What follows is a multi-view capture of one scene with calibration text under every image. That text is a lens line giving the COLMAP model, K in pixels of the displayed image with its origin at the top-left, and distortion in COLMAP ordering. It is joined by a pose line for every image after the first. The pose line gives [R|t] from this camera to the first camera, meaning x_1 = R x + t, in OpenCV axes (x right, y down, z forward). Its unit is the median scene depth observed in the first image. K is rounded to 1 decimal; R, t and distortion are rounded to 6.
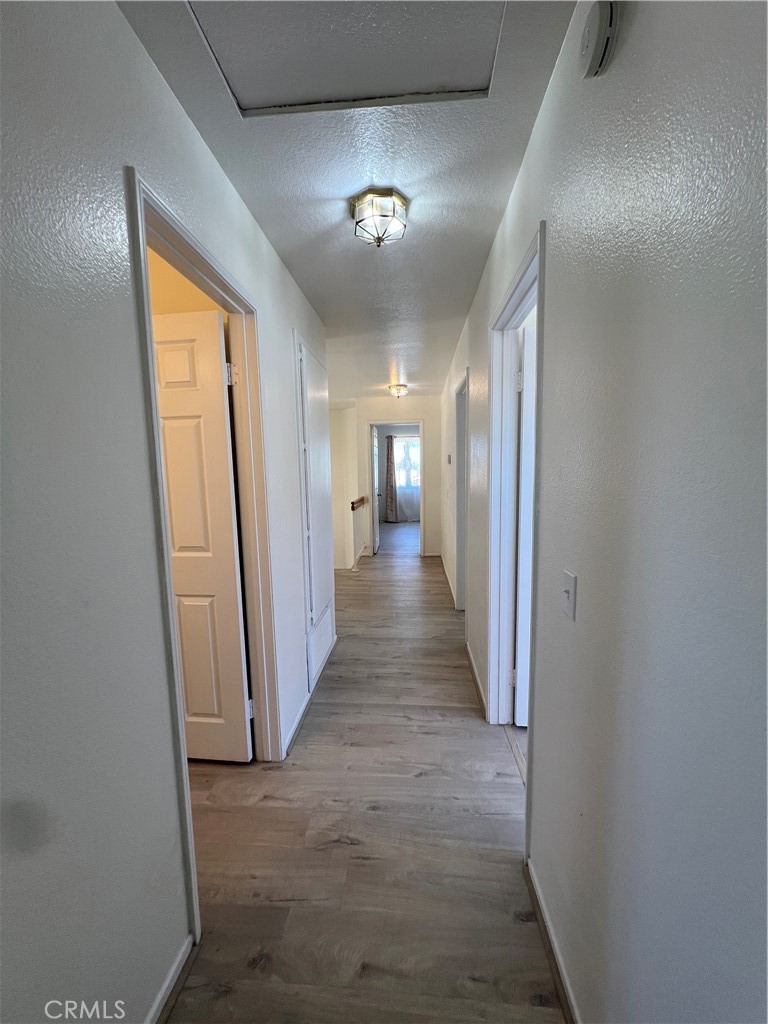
lens RADIAL K [[408.0, 0, 384.0], [0, 408.0, 512.0], [0, 0, 1]] dist [-0.000947, 0.000653]
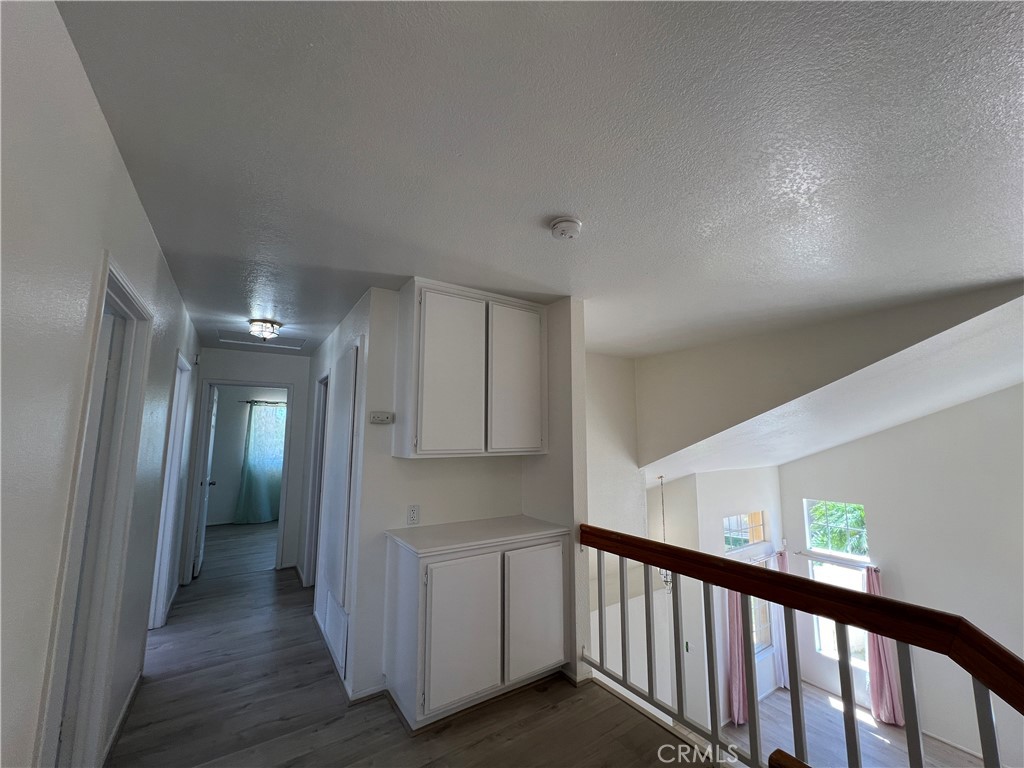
lens RADIAL K [[409.7, 0, 516.0], [0, 409.7, 383.0], [0, 0, 1]] dist [-0.000972, 0.000217]
pose [[-0.789304, -0.062466, -0.610817, 0.141599], [-0.060784, 0.997874, -0.023503, -0.268169], [0.610986, 0.018577, -0.791423, 2.019283]]
